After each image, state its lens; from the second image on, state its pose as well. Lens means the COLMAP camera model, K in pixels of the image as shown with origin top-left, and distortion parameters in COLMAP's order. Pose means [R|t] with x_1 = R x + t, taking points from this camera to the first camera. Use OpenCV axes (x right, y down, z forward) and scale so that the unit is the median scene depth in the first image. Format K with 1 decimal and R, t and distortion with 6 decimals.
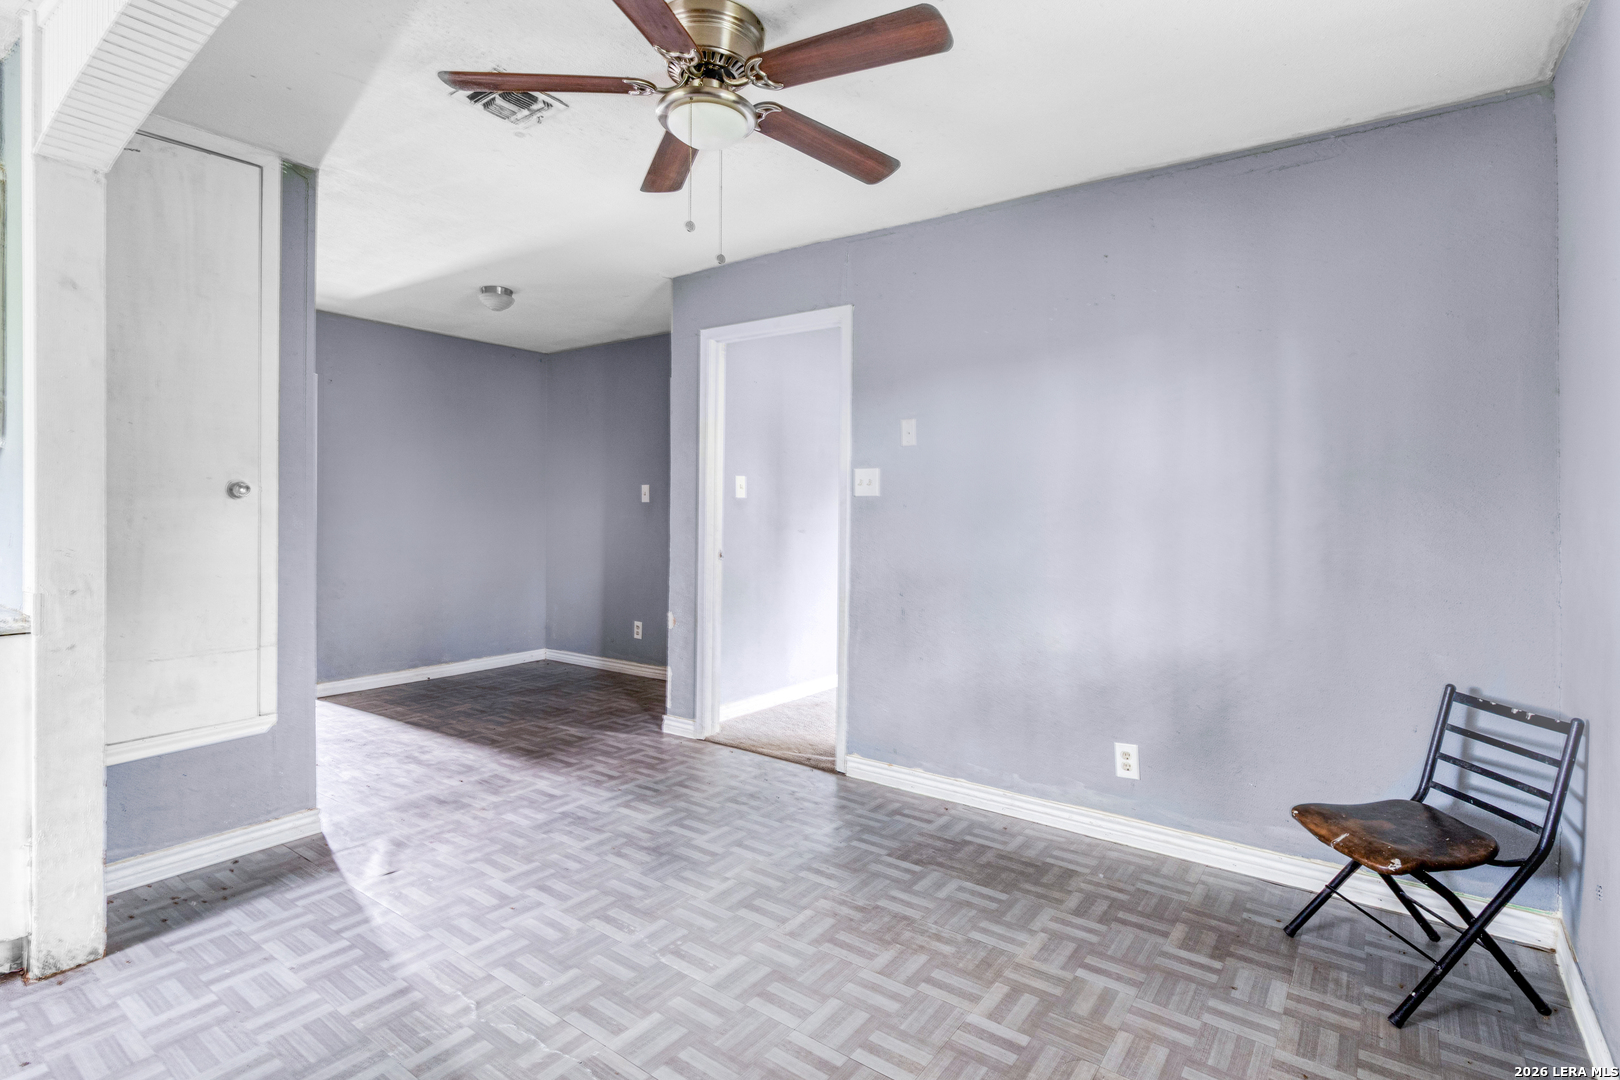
lens RADIAL K [[783.9, 0, 812.9], [0, 783.9, 522.3], [0, 0, 1]] dist [-0.001925, -0.003112]
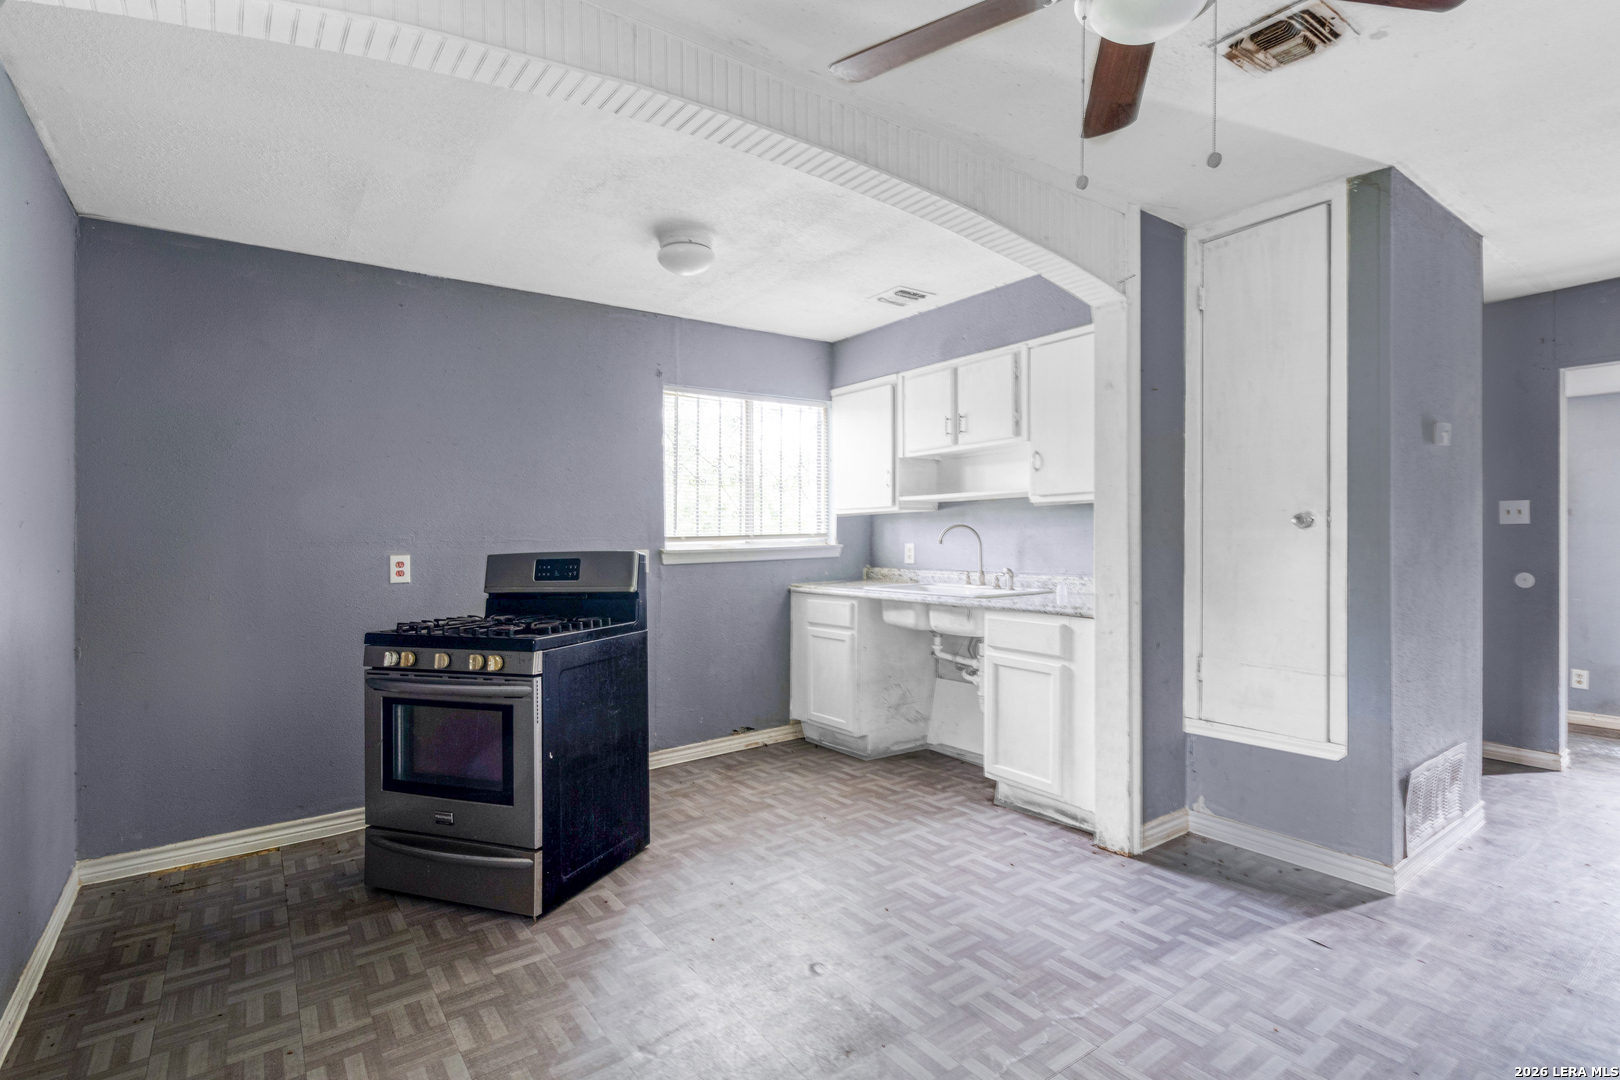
lens RADIAL K [[783.9, 0, 814.2], [0, 783.9, 540.0], [0, 0, 1]] dist [-0.001925, -0.003112]
pose [[-0.299951, 0.007663, -0.953924, 0.525017], [-0.011653, 0.999864, 0.011696, -0.020734], [0.953883, 0.014624, -0.299821, 0.766762]]
